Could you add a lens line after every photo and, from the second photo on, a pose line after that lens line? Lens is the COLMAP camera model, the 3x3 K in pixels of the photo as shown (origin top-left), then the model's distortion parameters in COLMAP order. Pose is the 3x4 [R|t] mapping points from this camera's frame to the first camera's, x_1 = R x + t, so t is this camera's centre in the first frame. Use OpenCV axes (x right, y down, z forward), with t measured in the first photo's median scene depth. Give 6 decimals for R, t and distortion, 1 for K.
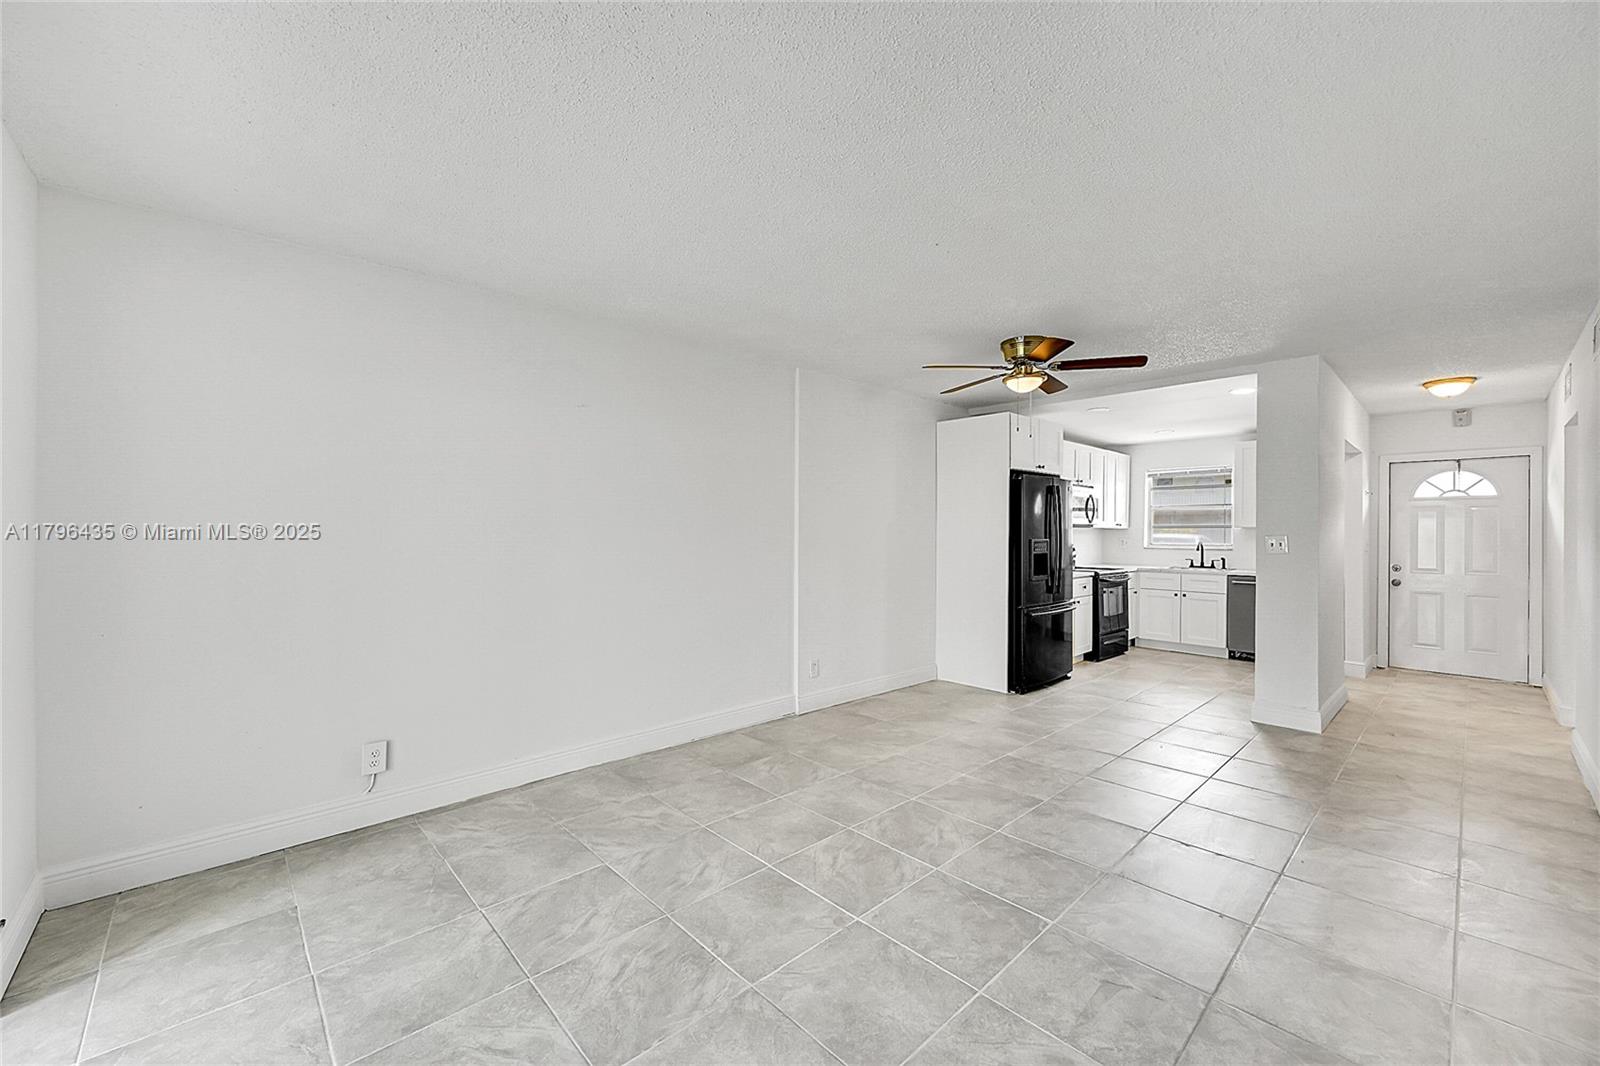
lens RADIAL K [[630.6, 0, 796.8], [0, 630.6, 535.0], [0, 0, 1]] dist [-0.002030, 0.001198]
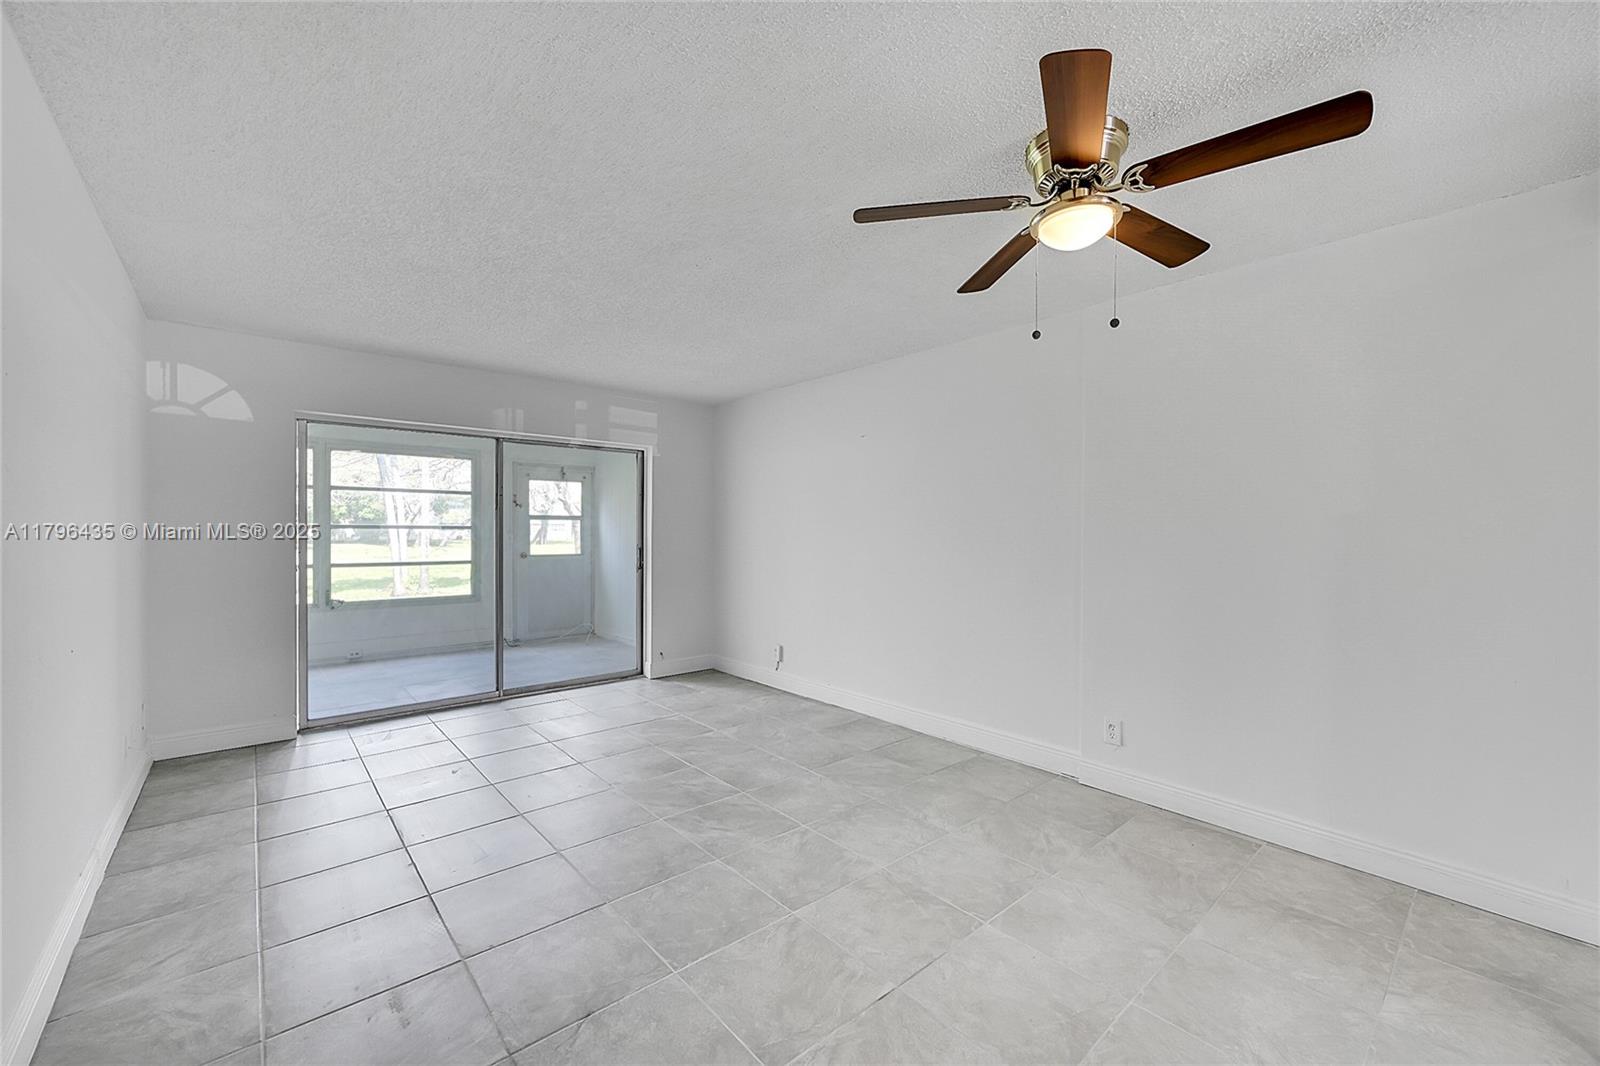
lens RADIAL K [[630.6, 0, 800.7], [0, 630.6, 528.9], [0, 0, 1]] dist [-0.002030, 0.001198]
pose [[-0.029785, -0.007756, -0.999526, 0.819272], [-0.010149, 0.999921, -0.007457, -0.001357], [0.999505, 0.009923, -0.029861, 0.761998]]
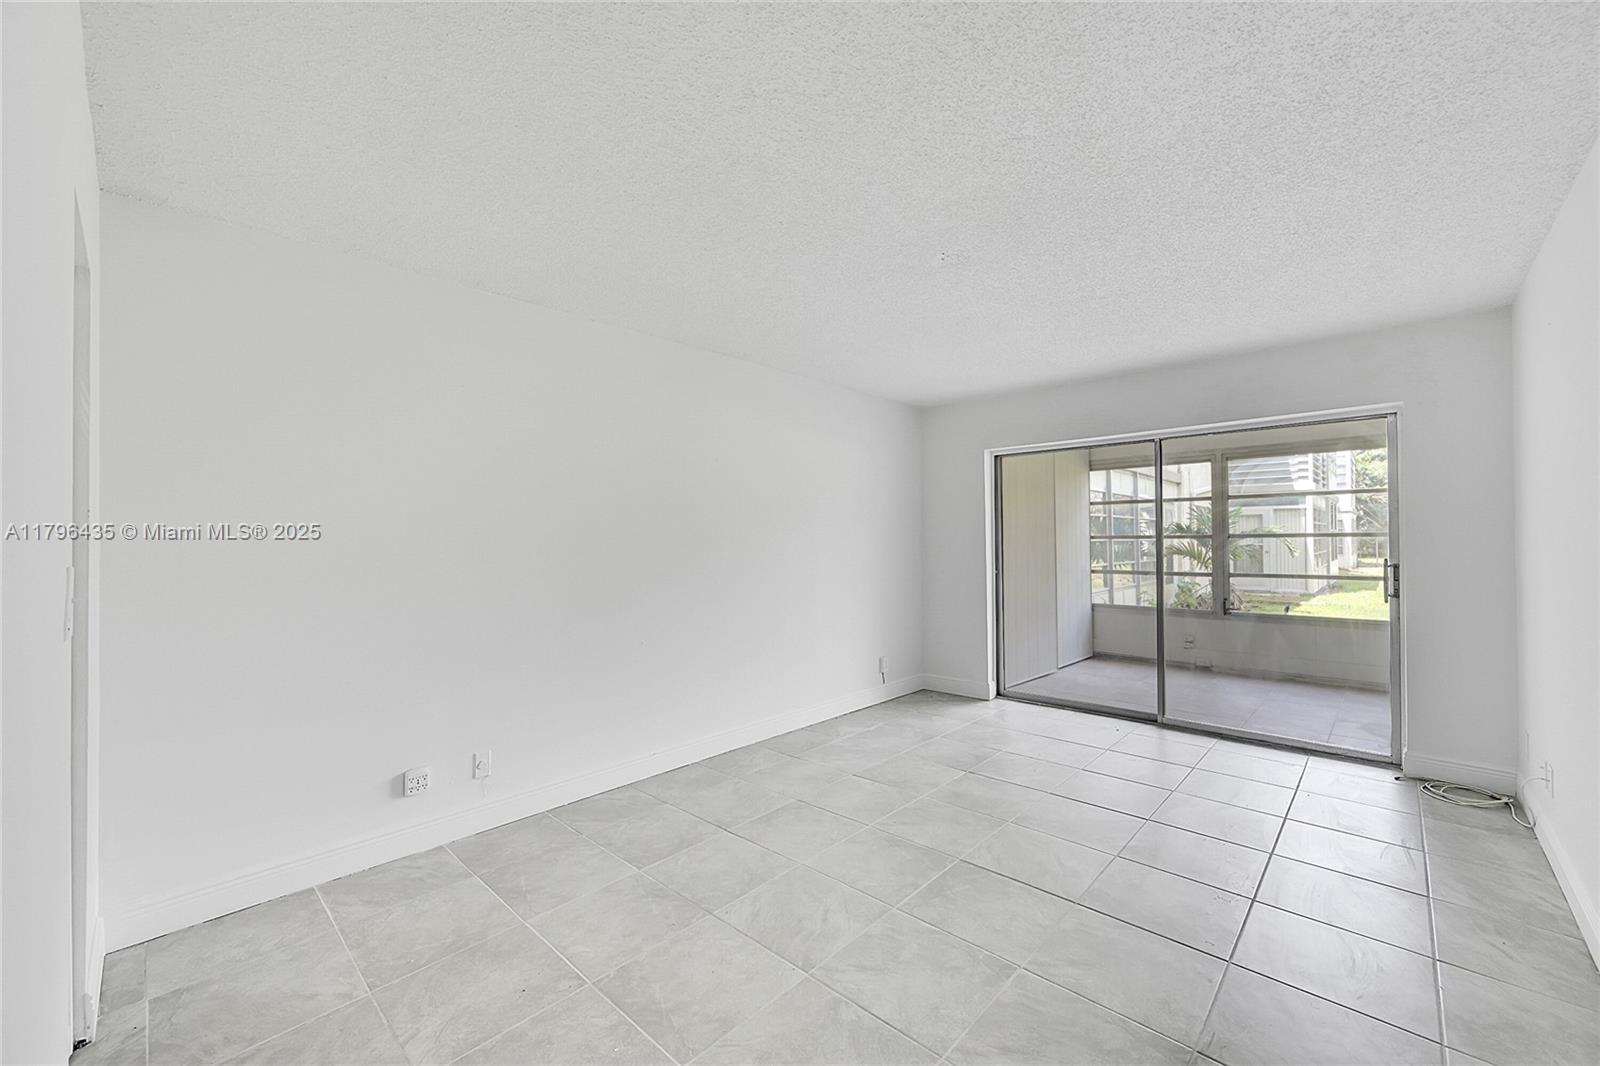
lens RADIAL K [[630.6, 0, 799.6], [0, 630.6, 542.2], [0, 0, 1]] dist [-0.002030, 0.001198]
pose [[-0.998205, -0.001909, -0.059860, 0.330404], [-0.002358, 0.999970, 0.007440, -0.002262], [0.059844, 0.007568, -0.998179, 1.195009]]
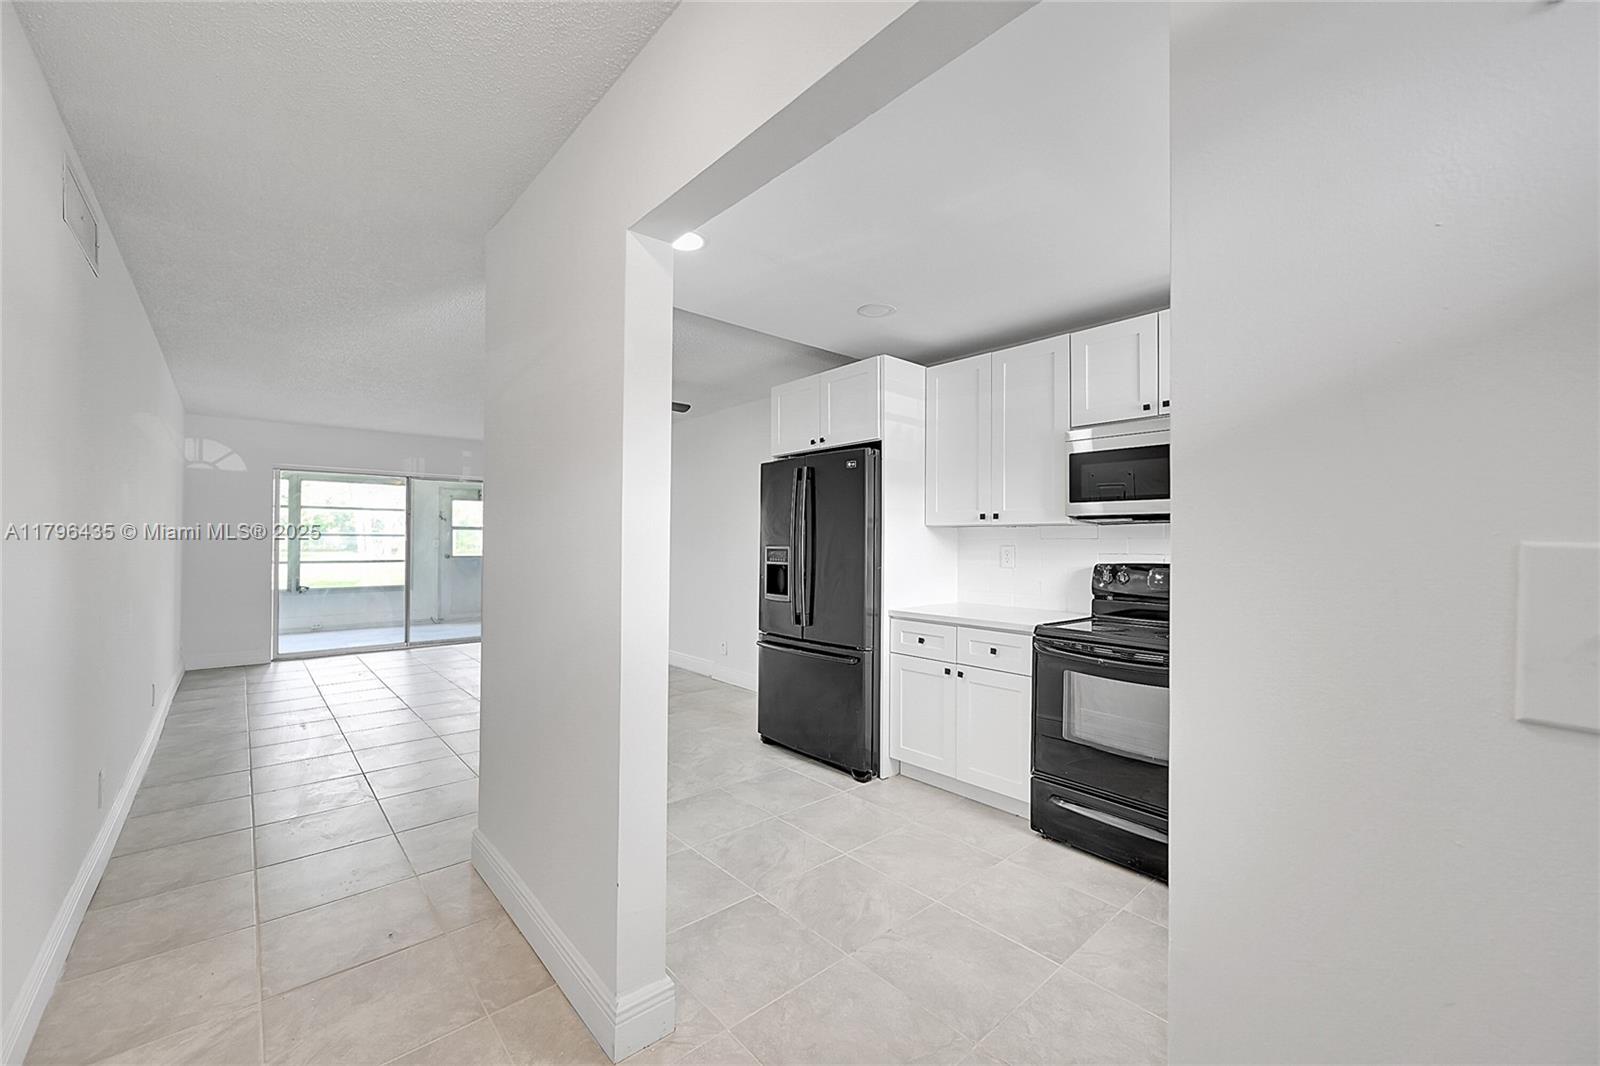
lens RADIAL K [[630.6, 0, 795.9], [0, 630.6, 534.6], [0, 0, 1]] dist [-0.002030, 0.001198]
pose [[-0.029158, -0.013594, -0.999482, 1.423851], [-0.010068, 0.999861, -0.013305, 0.003991], [0.999524, 0.009674, -0.029291, 1.322626]]
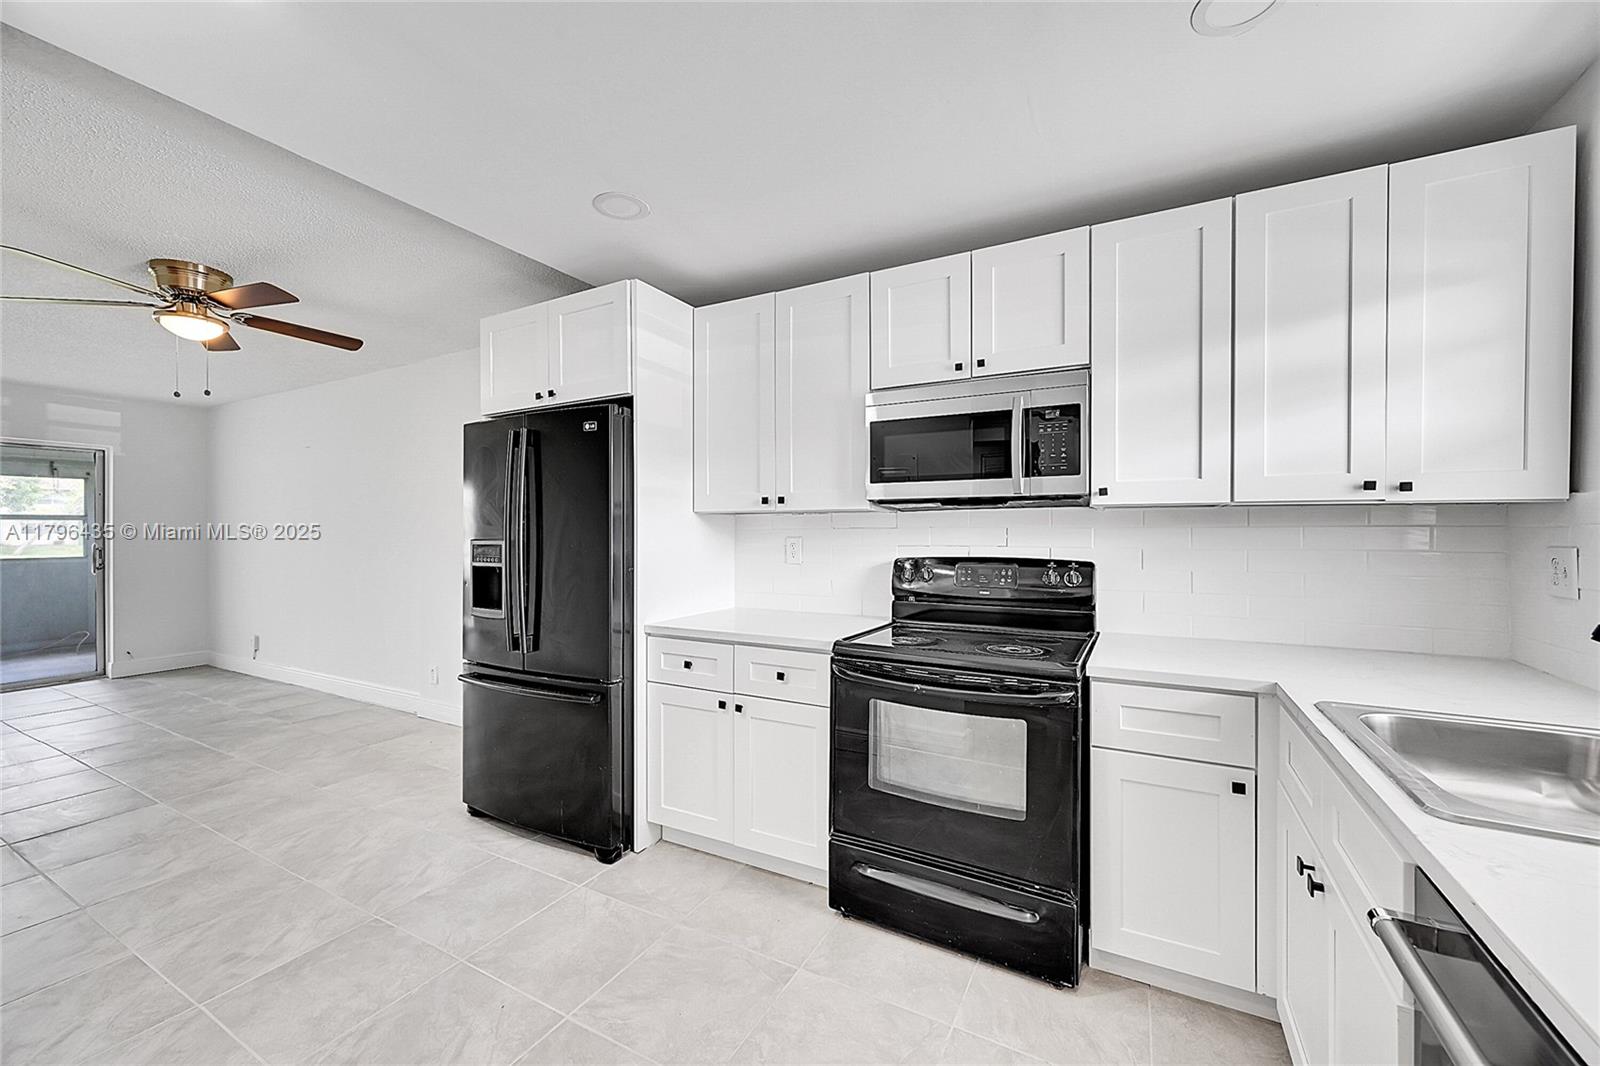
lens RADIAL K [[630.6, 0, 797.9], [0, 630.6, 532.2], [0, 0, 1]] dist [-0.002030, 0.001198]
pose [[0.315897, -0.002290, -0.948791, 1.223681], [-0.001645, 0.999994, -0.002961, 0.001465], [0.948792, 0.002496, 0.315892, 1.368300]]
